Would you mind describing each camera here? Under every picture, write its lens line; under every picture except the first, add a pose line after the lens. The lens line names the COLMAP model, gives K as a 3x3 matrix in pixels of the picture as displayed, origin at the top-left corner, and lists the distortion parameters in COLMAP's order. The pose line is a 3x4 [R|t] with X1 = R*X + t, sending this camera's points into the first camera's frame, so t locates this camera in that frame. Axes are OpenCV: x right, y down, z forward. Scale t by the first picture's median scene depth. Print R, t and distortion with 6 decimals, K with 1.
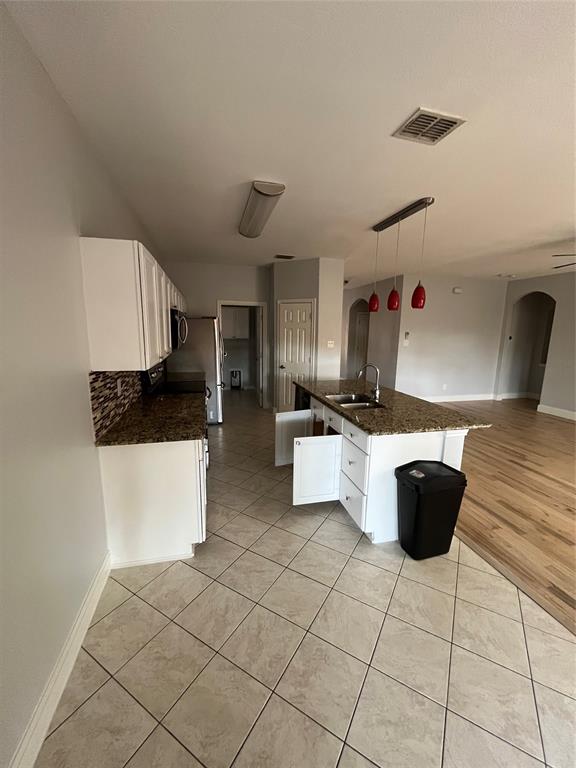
lens RADIAL K [[311.8, 0, 290.0], [0, 311.8, 384.3], [0, 0, 1]] dist [0.000187, -0.000117]
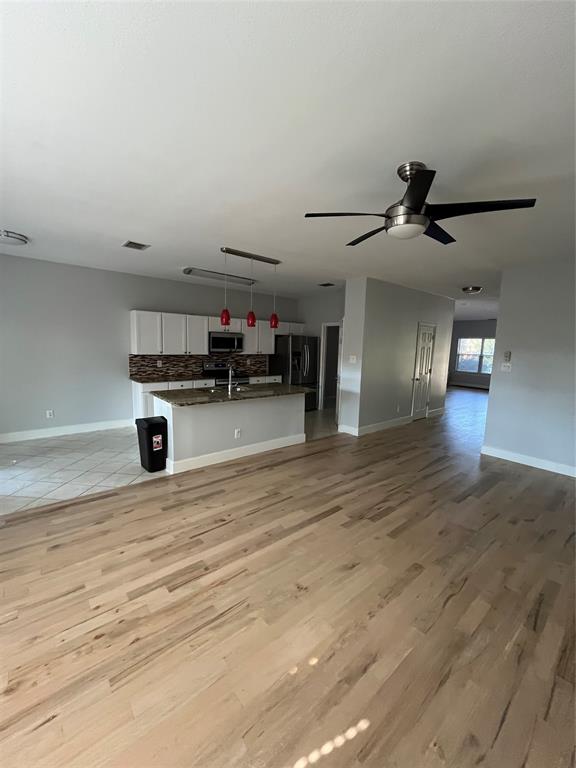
lens RADIAL K [[311.8, 0, 289.5], [0, 311.8, 384.2], [0, 0, 1]] dist [0.000187, -0.000117]
pose [[0.431785, 0.111704, -0.895033, 1.483062], [-0.175635, 0.983720, 0.038042, -0.075249], [0.884711, 0.140773, 0.444374, 0.562625]]
